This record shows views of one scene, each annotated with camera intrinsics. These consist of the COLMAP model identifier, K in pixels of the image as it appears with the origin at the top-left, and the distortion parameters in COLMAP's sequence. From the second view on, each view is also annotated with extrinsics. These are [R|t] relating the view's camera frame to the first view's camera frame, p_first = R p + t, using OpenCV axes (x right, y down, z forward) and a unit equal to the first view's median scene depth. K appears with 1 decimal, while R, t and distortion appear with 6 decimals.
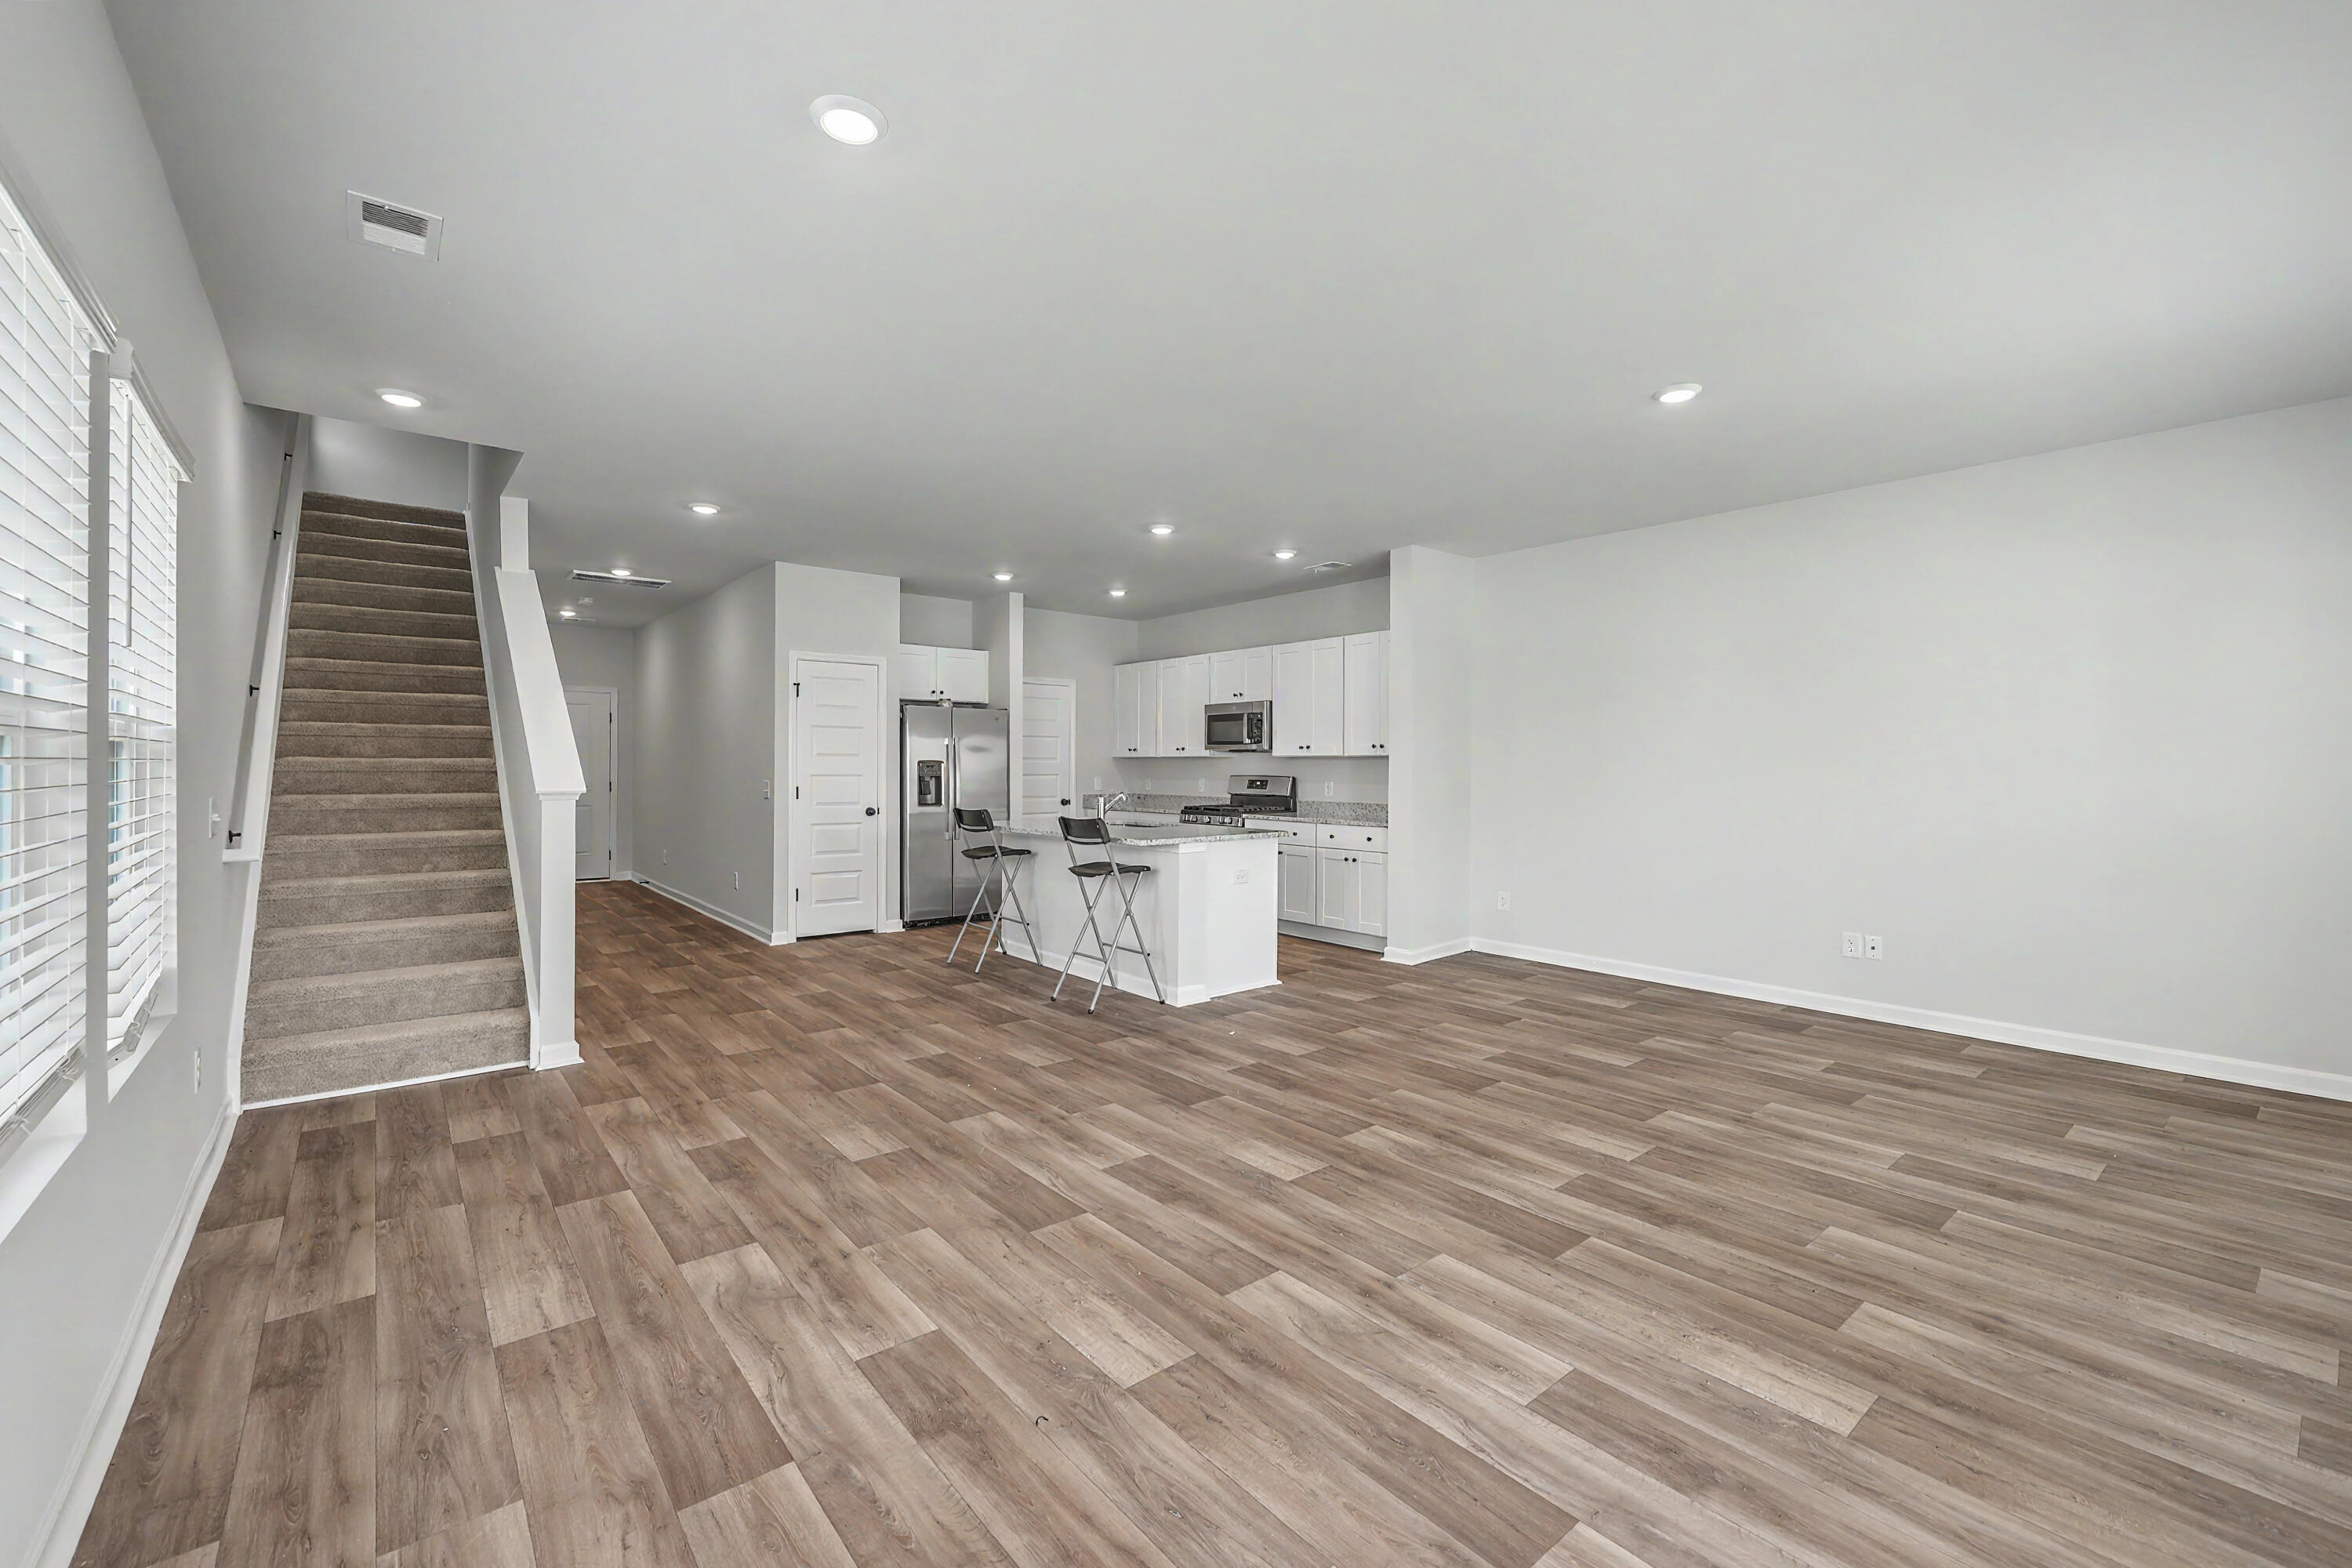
lens RADIAL K [[976.8, 0, 1163.3], [0, 976.8, 727.4], [0, 0, 1]] dist [0.011486, -0.000158]
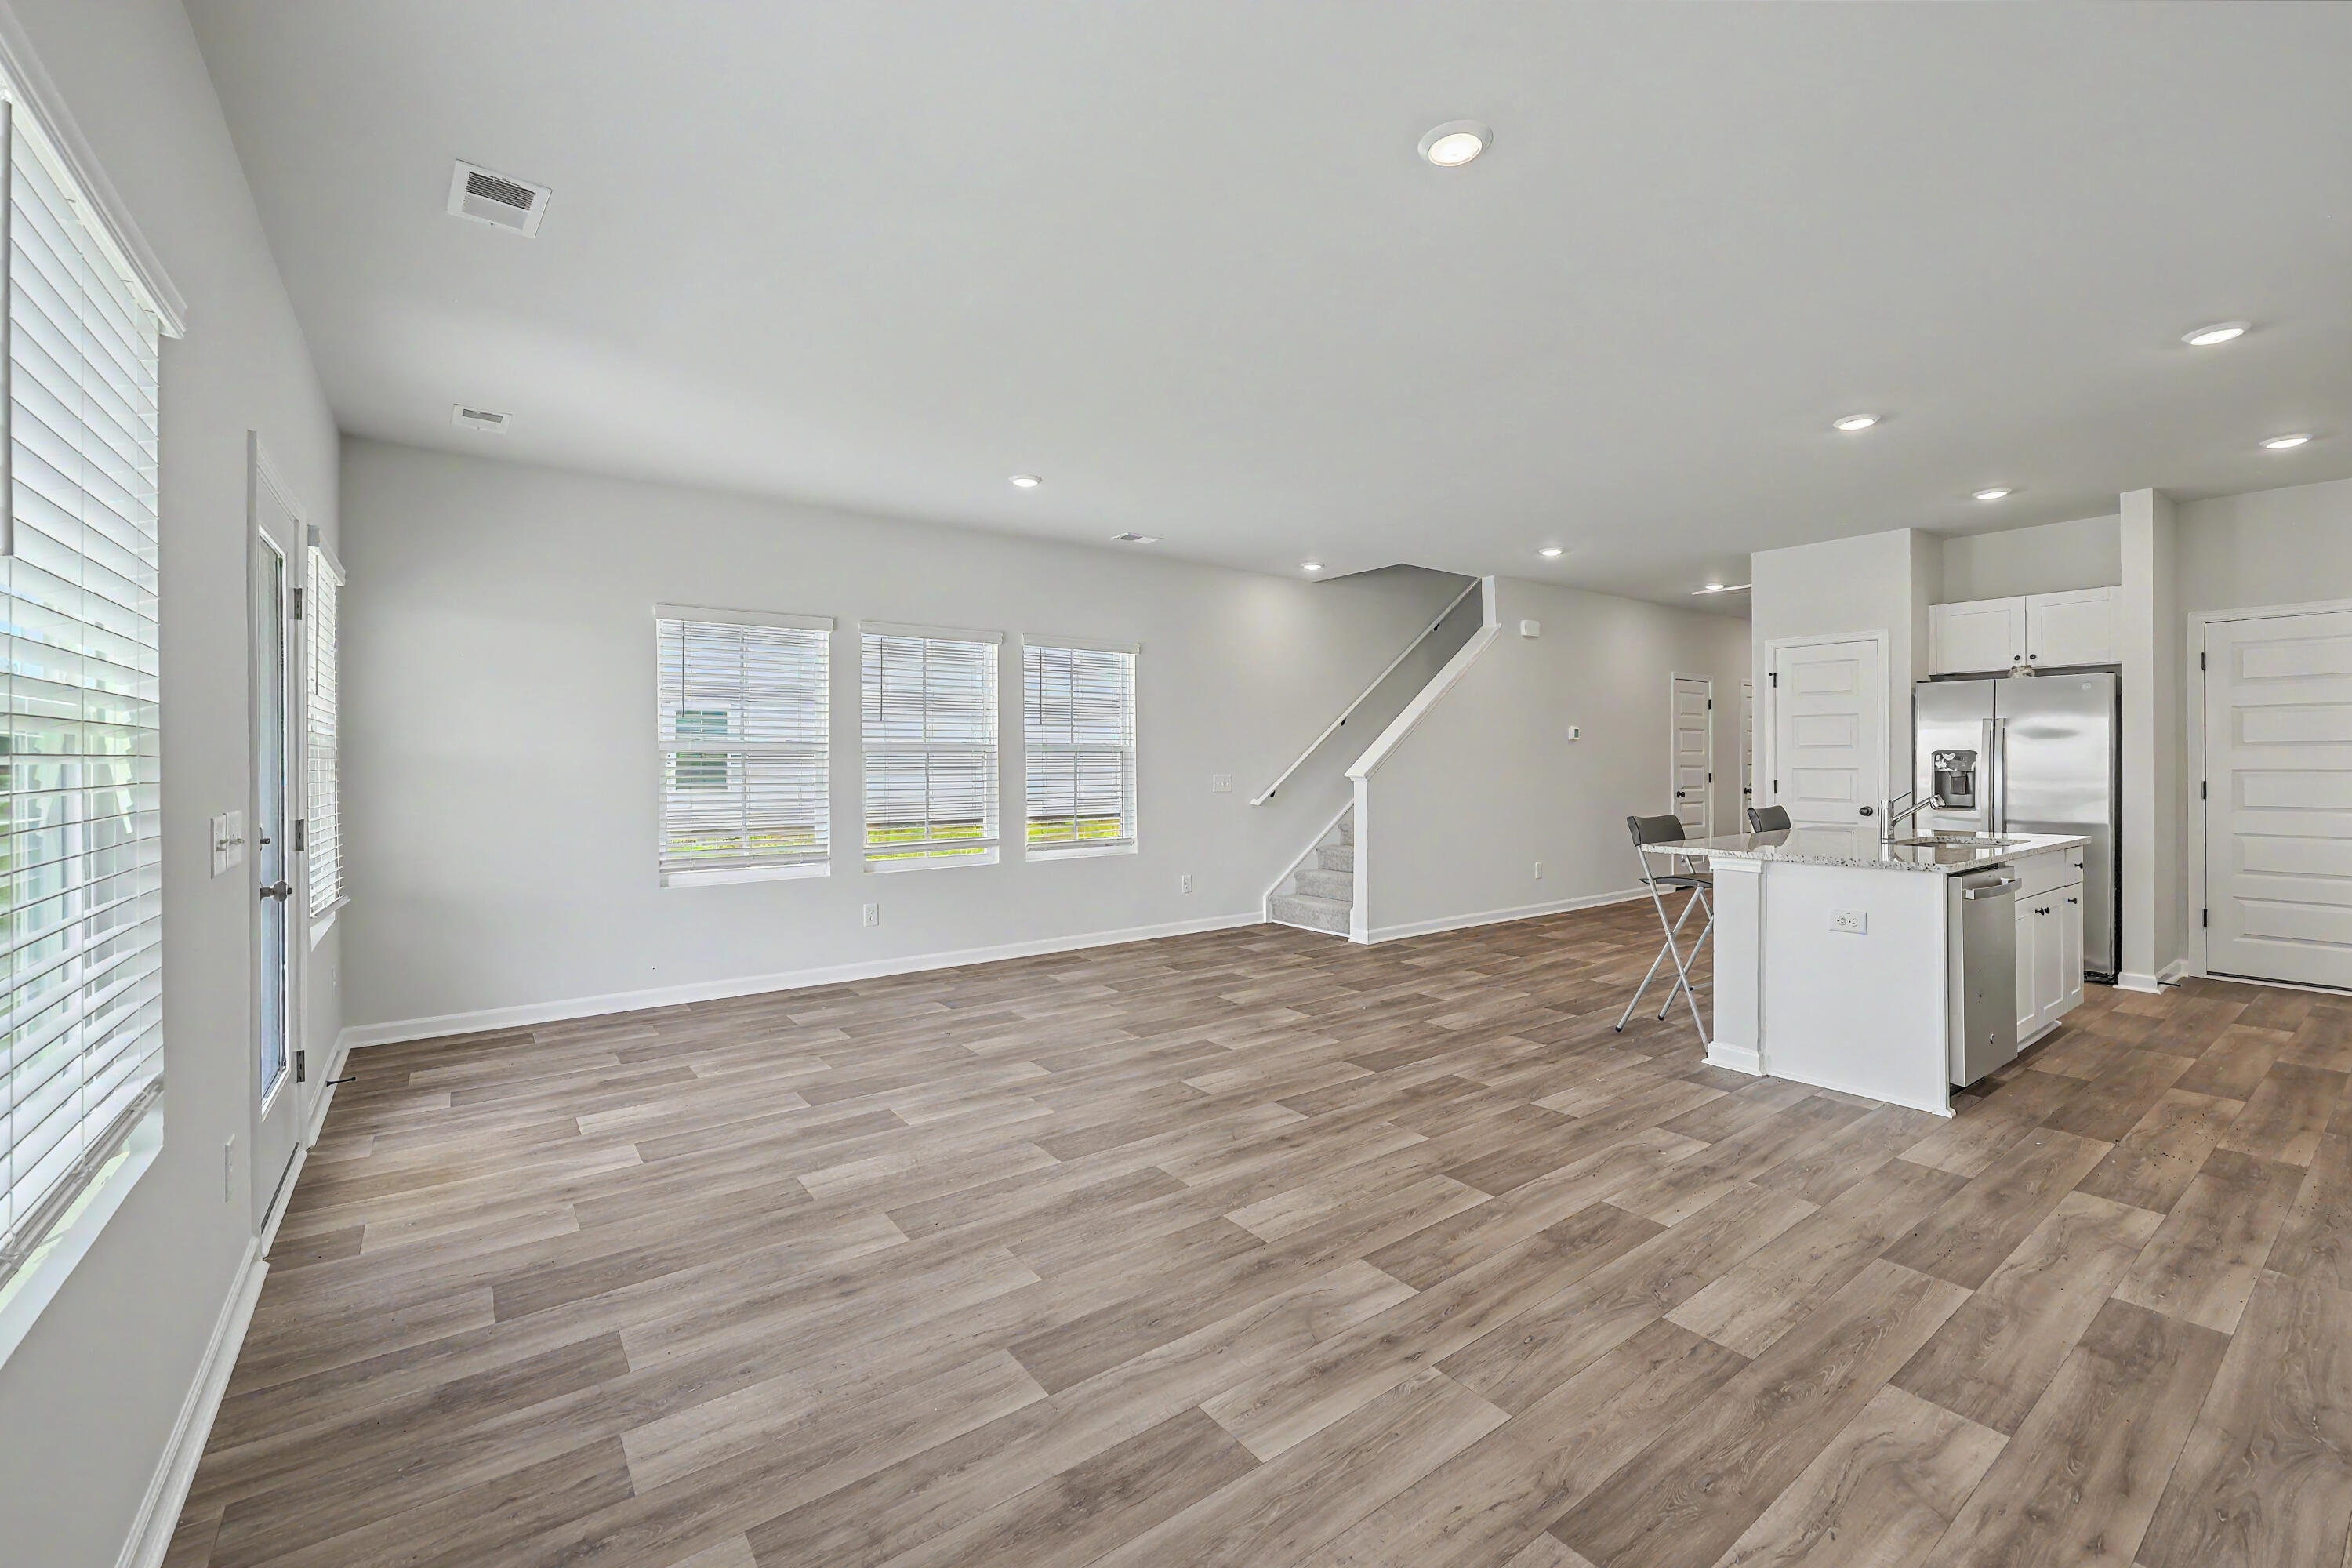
lens RADIAL K [[951.7, 0, 1176.0], [0, 951.7, 784.0], [0, 0, 1]] dist [-0.007512, -0.000117]
pose [[-0.044821, 0.021058, -0.998773, 1.007158], [0.042538, 0.998911, 0.019152, 0.037525], [0.998089, -0.041628, -0.045668, 0.787791]]
